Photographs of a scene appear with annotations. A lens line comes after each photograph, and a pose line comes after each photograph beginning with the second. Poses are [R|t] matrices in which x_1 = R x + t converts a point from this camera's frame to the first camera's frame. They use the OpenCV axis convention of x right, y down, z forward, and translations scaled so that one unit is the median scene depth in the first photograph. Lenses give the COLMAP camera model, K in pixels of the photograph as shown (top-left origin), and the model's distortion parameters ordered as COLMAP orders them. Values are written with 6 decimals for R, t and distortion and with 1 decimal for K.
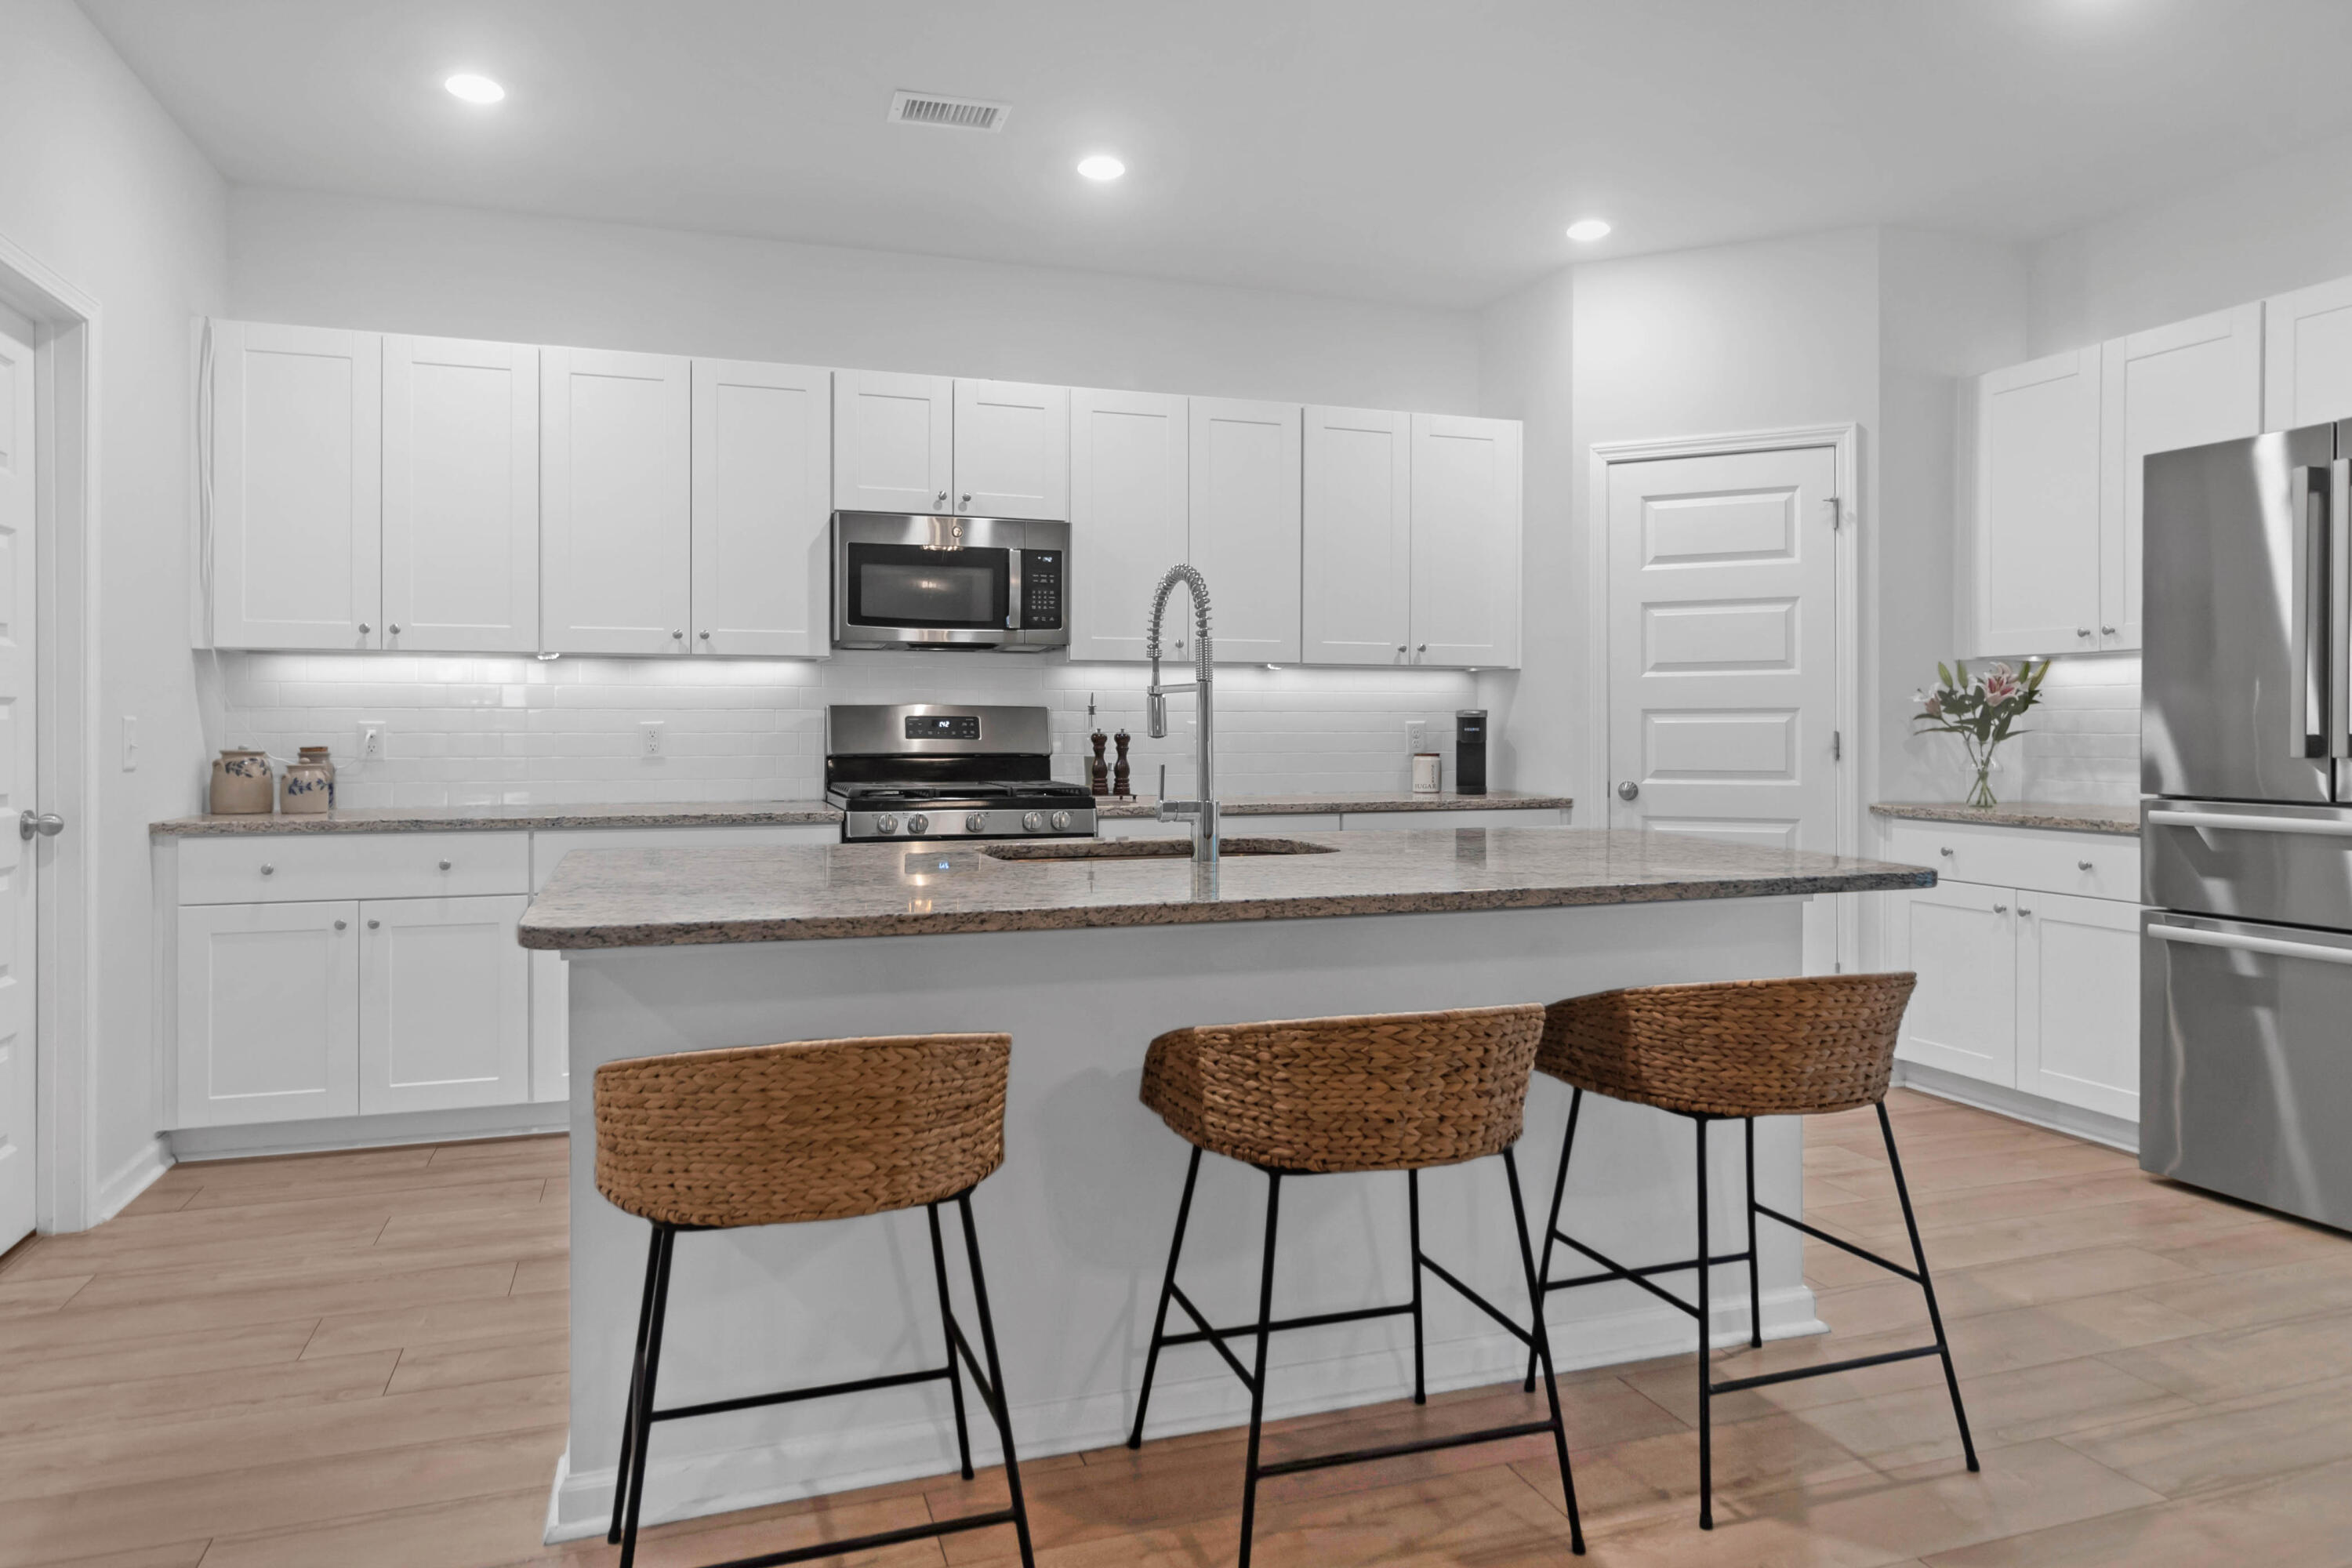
lens RADIAL K [[1473.4, 0, 1176.8], [0, 1473.4, 733.6], [0, 0, 1]] dist [0.002240, -0.004247]
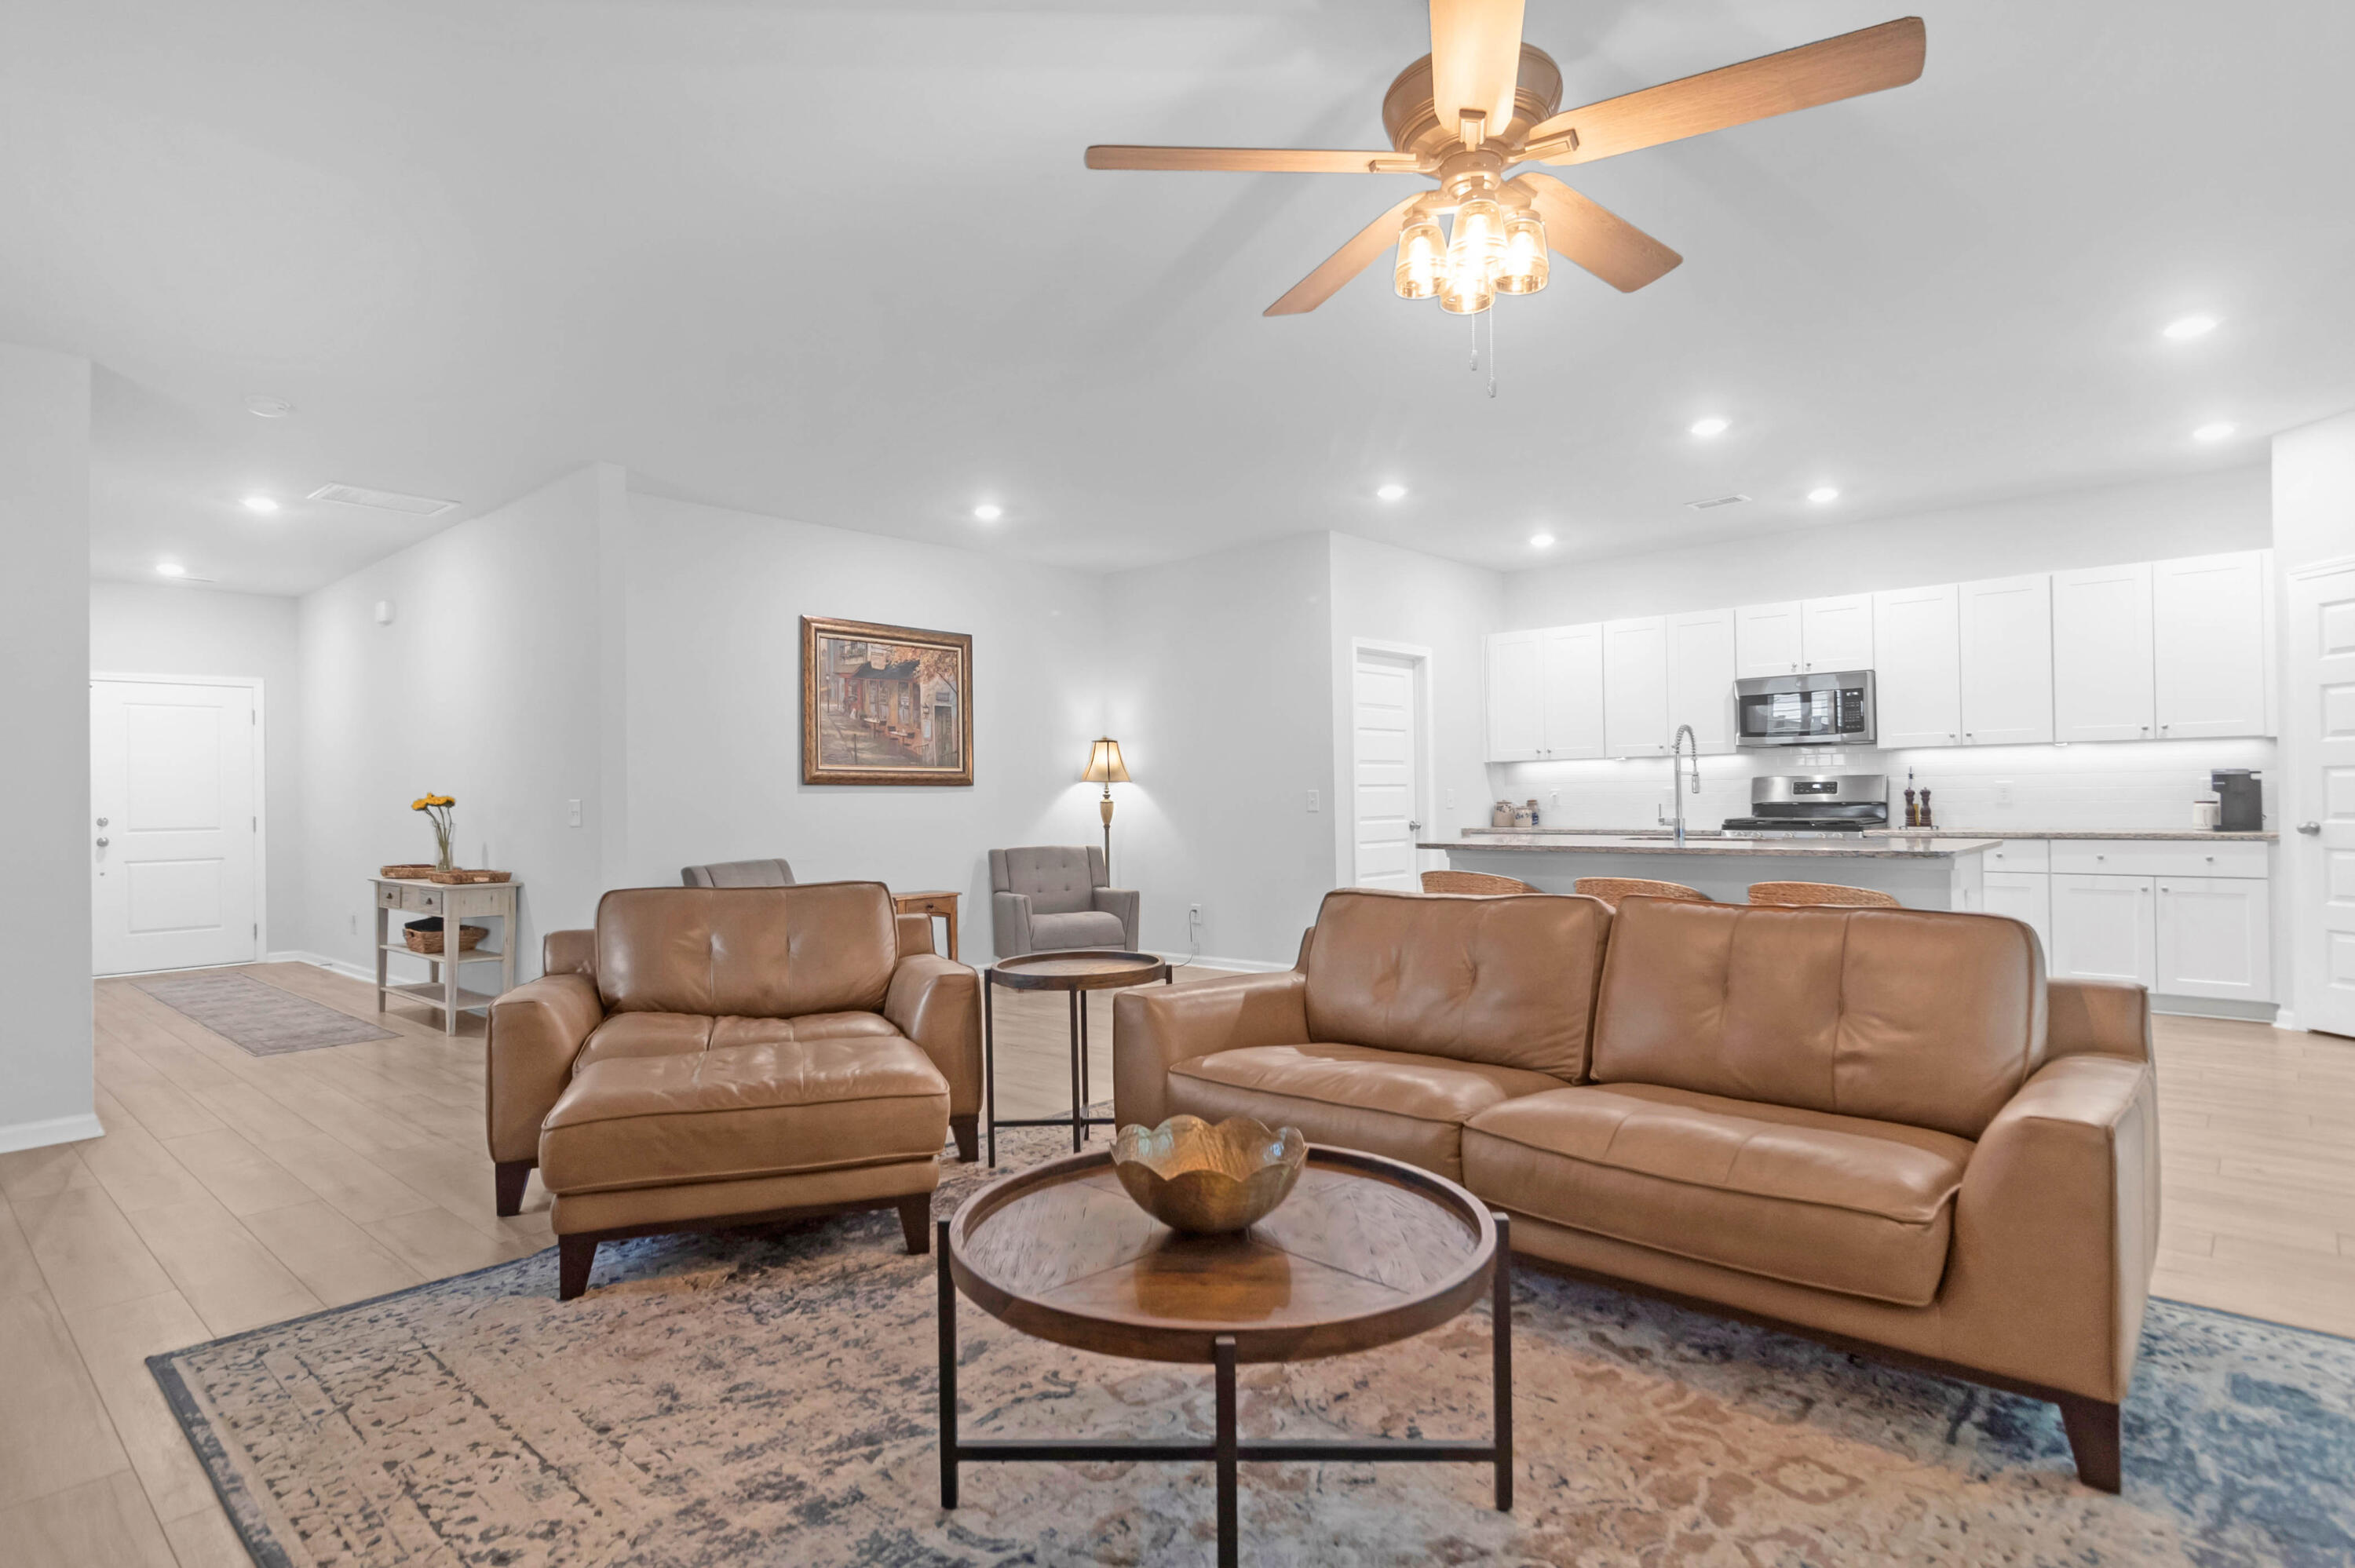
lens RADIAL K [[1227.3, 0, 1163.6], [0, 1227.3, 787.3], [0, 0, 1]] dist [0.003511, -0.001584]
pose [[0.474432, -0.015162, -0.880161, 0.883916], [0.011460, 0.999873, -0.011047, 0.003079], [0.880217, -0.004846, 0.474546, -0.482106]]
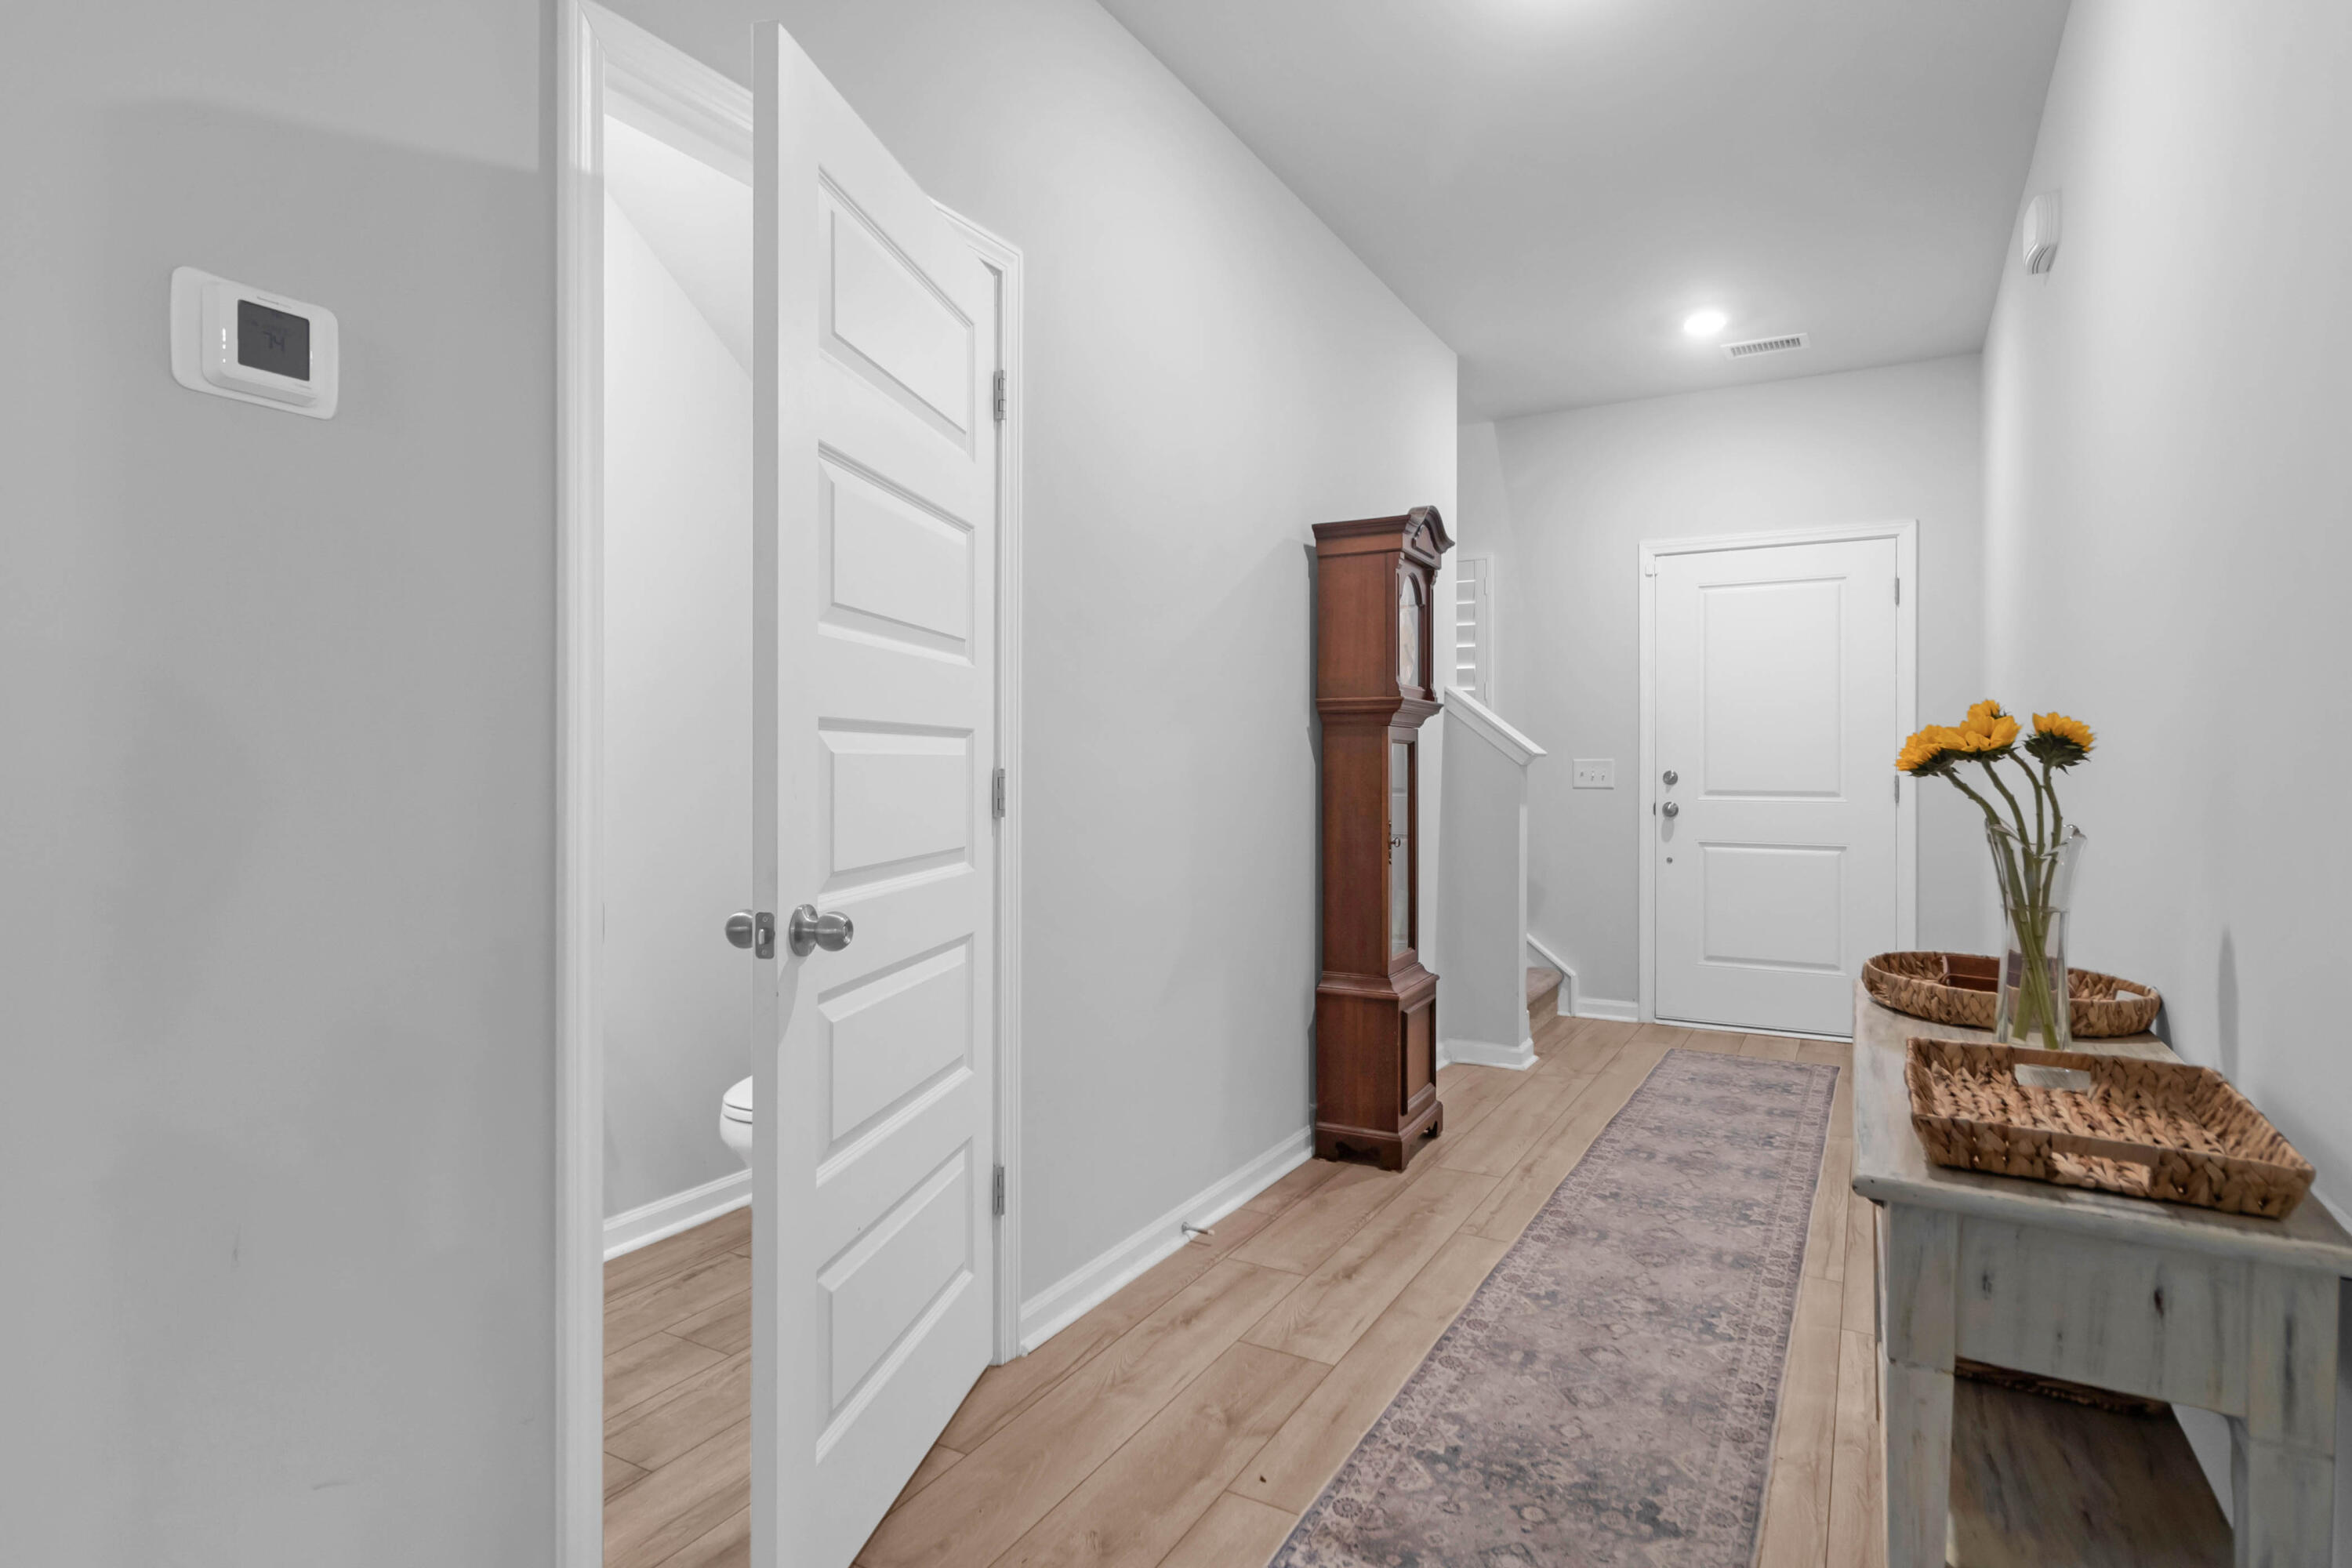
lens RADIAL K [[1225.9, 0, 1173.5], [0, 1225.9, 778.7], [0, 0, 1]] dist [0.003511, -0.001584]
pose [[-0.752034, 0.008250, -0.659073, -0.417300], [-0.000629, 0.999912, 0.013234, 0.002298], [0.659124, 0.010367, -0.751963, -0.430940]]
